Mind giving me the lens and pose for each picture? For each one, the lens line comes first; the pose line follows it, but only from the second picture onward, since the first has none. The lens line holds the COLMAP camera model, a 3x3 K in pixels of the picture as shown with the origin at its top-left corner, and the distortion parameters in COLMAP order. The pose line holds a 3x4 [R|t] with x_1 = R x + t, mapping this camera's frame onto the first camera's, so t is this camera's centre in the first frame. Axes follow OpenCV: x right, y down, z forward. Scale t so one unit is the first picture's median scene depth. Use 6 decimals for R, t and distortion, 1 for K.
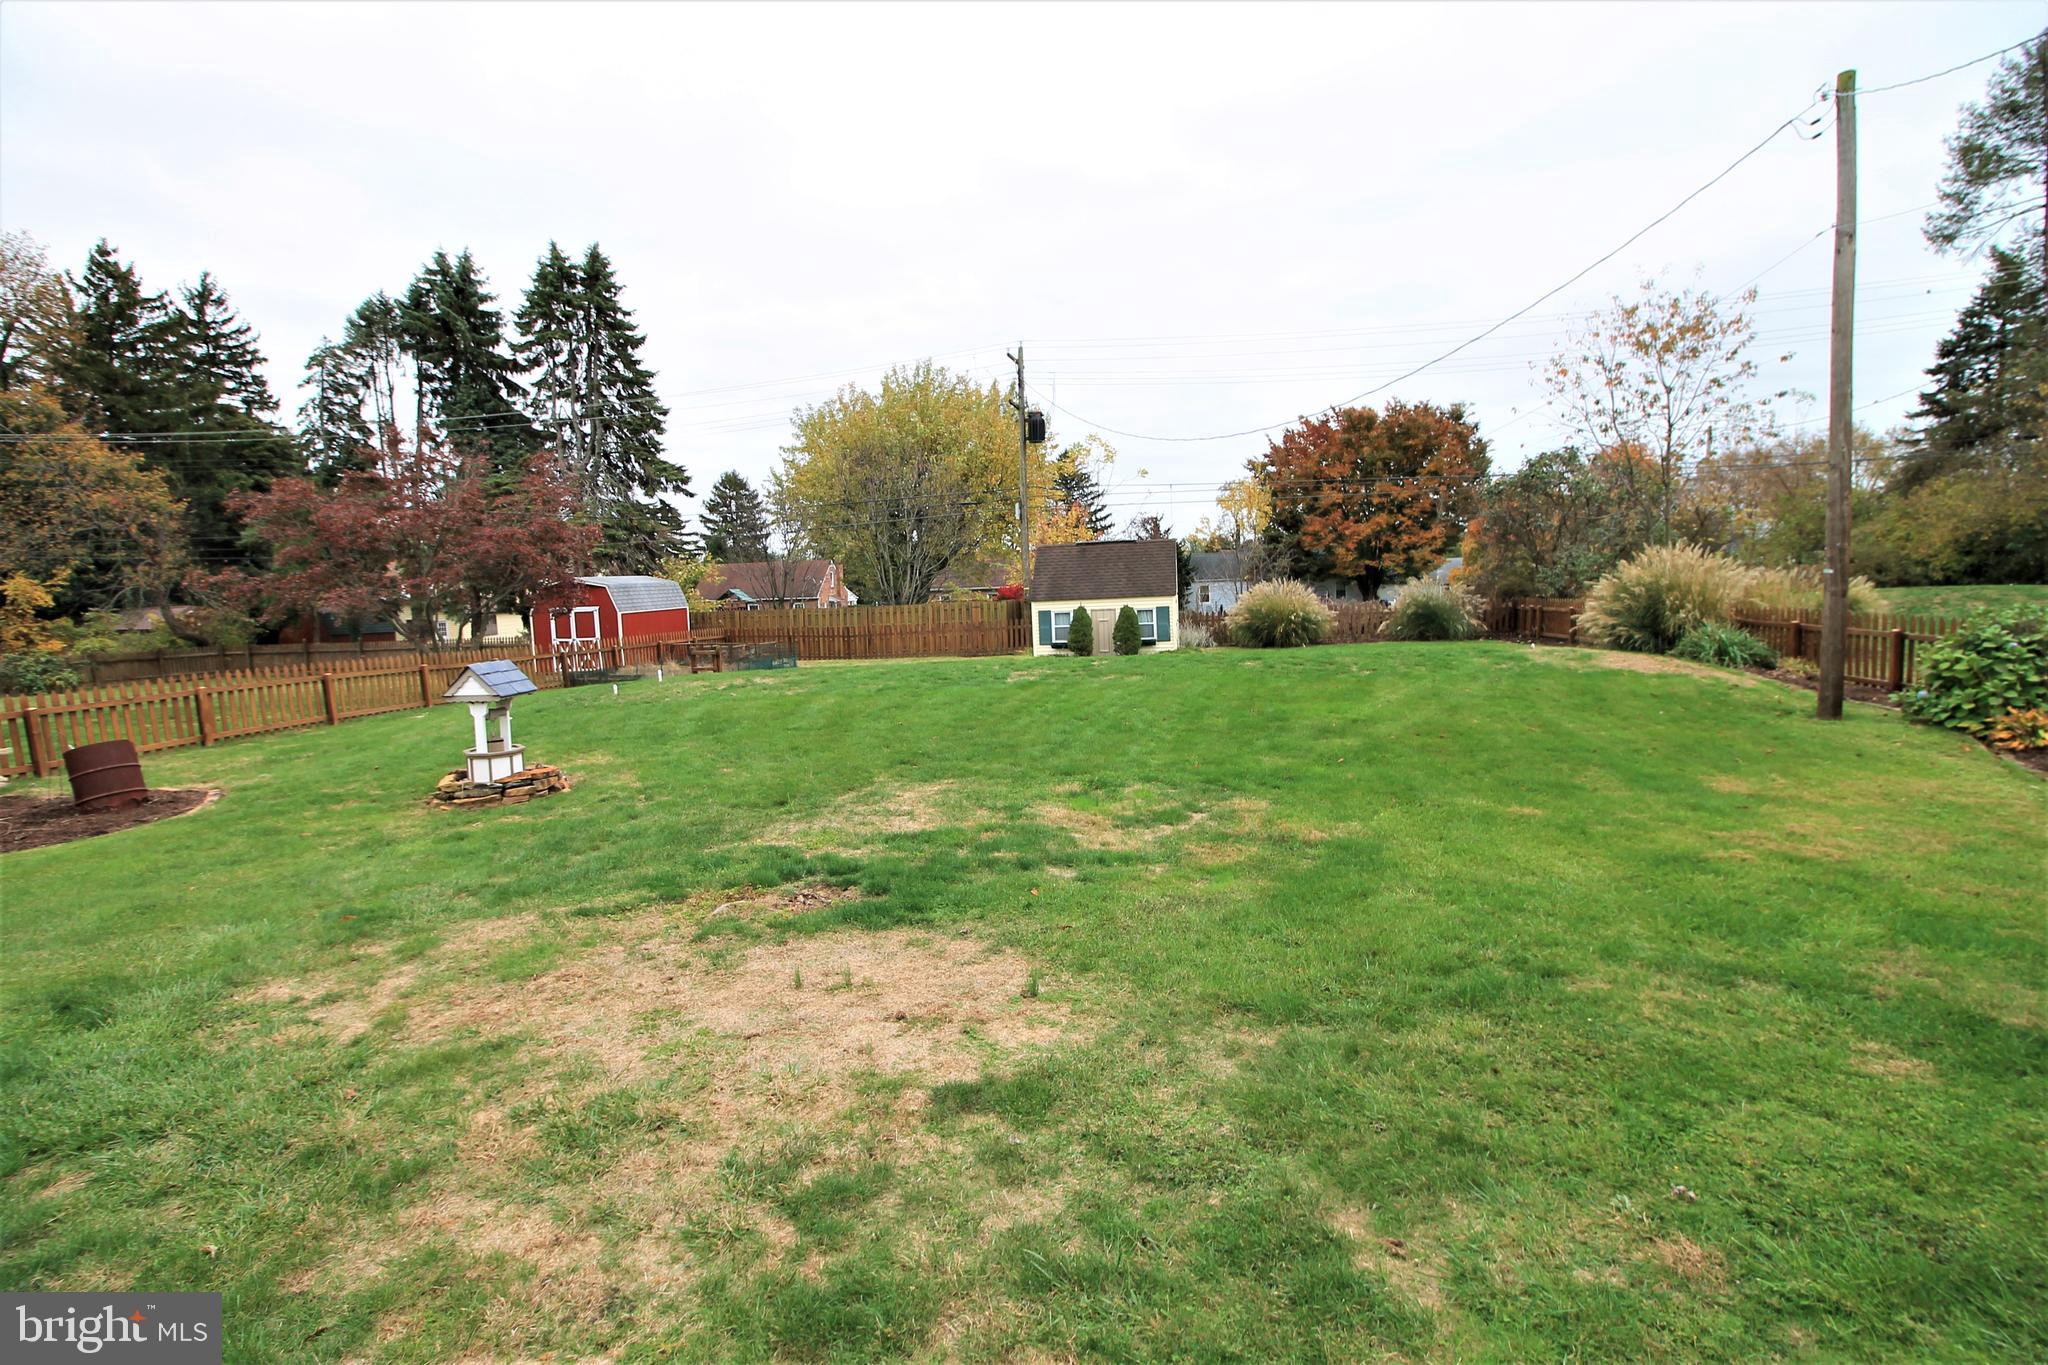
lens RADIAL K [[957.3, 0, 1025.9], [0, 957.3, 665.5], [0, 0, 1]] dist [-0.004317, -0.010445]
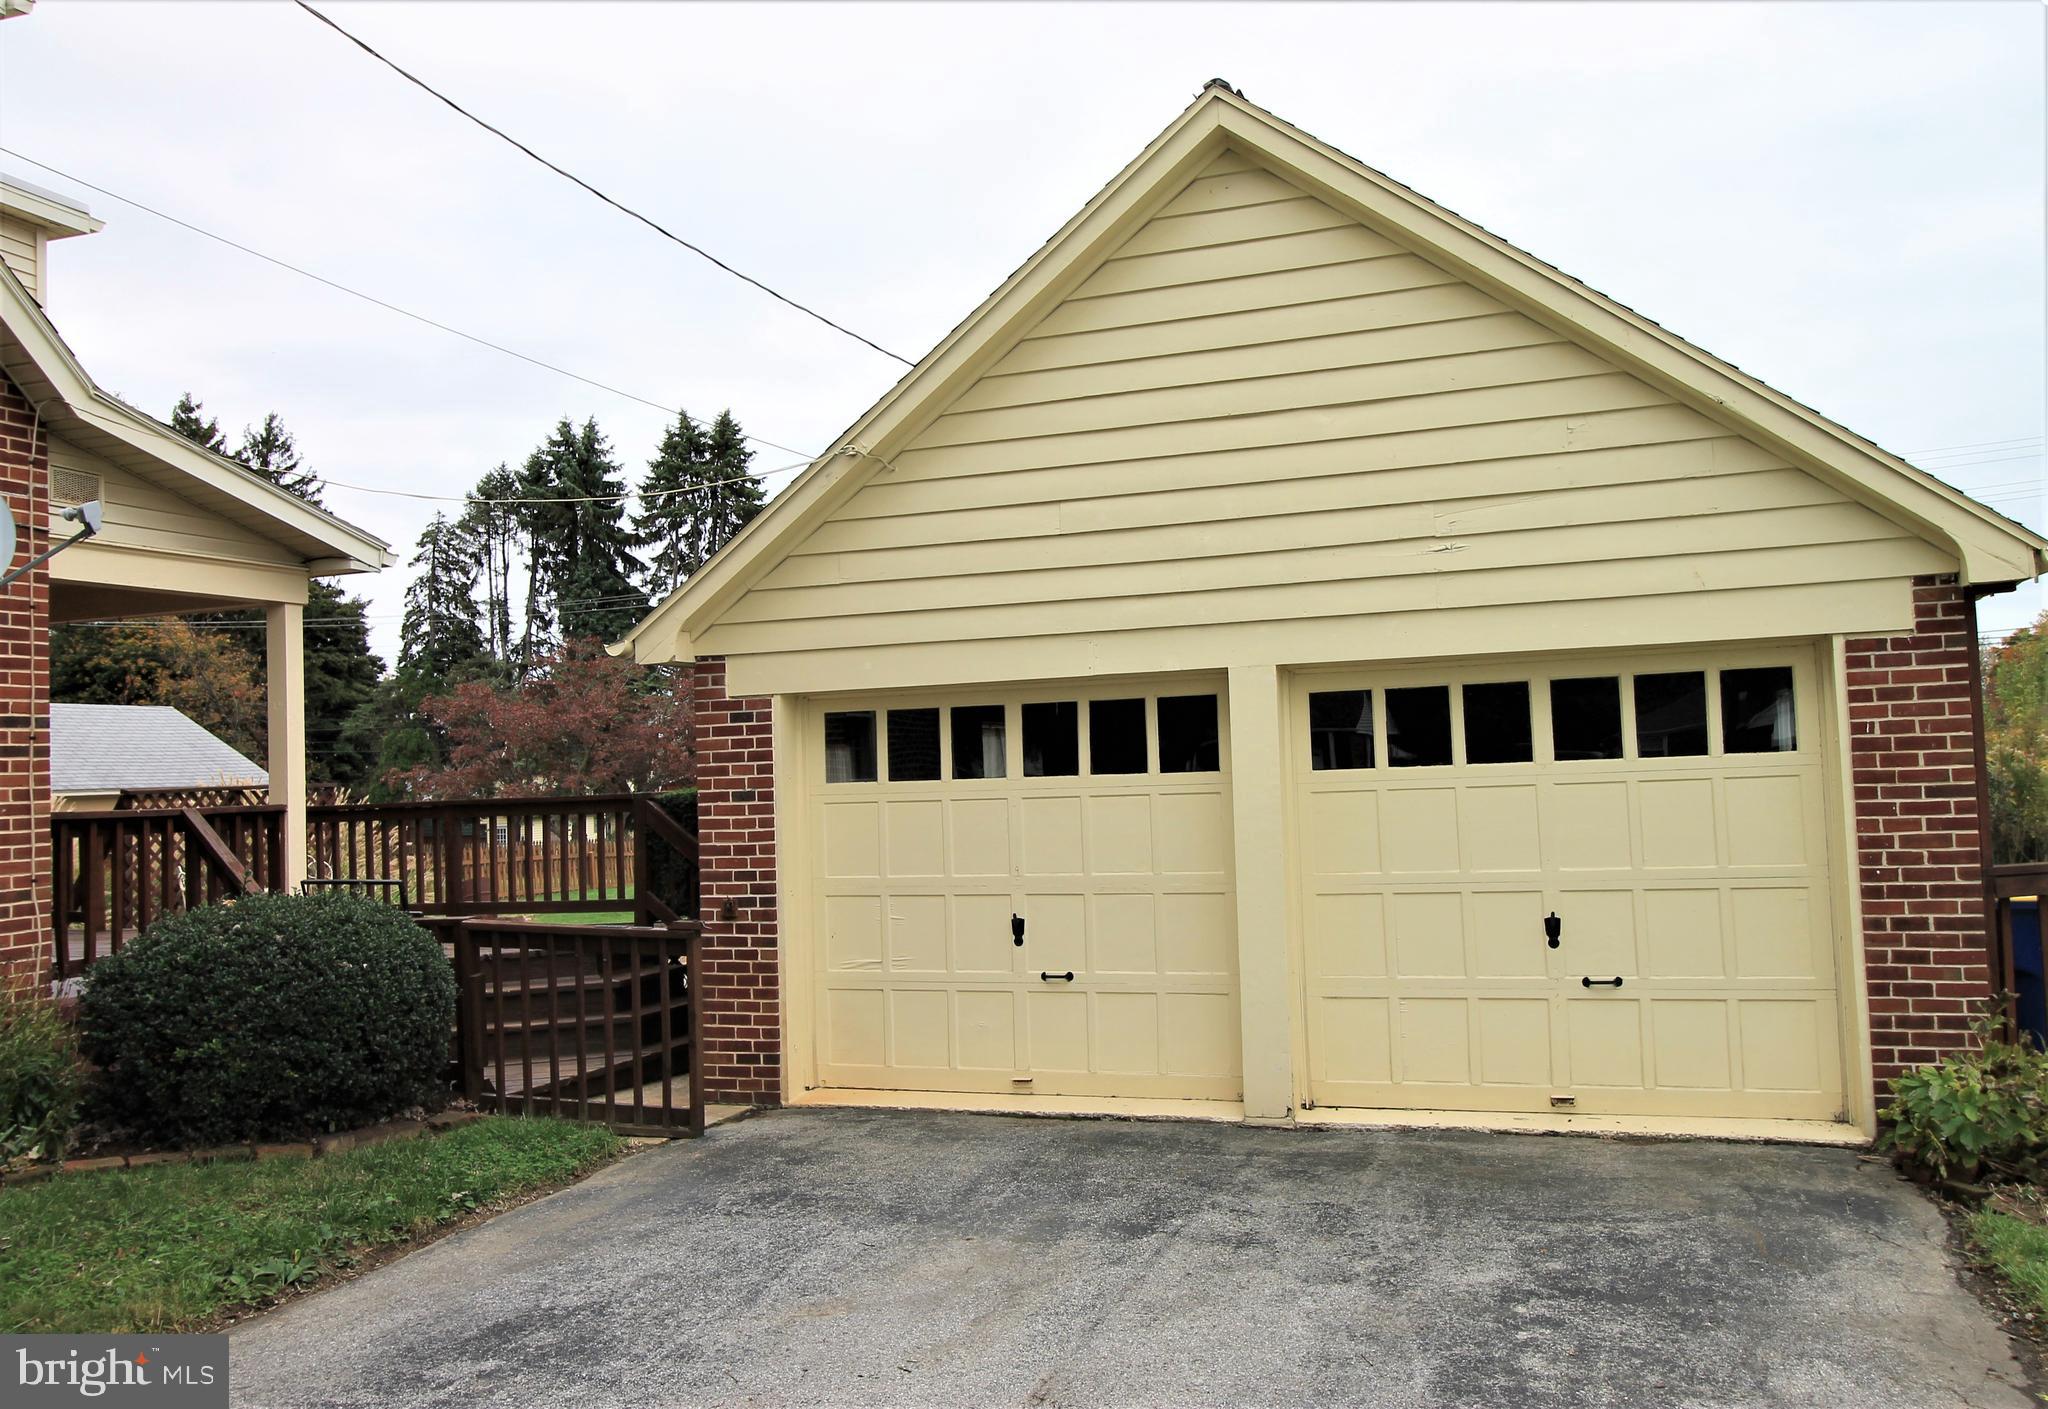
lens RADIAL K [[1624.5, 0, 1037.2], [0, 1624.5, 704.0], [0, 0, 1]] dist [0.025270, 0.003342]
pose [[0.982641, -0.007144, -0.185381, 0.122941], [-0.017287, 0.991385, -0.129837, 0.033746], [0.184712, 0.130788, 0.974051, -0.408647]]
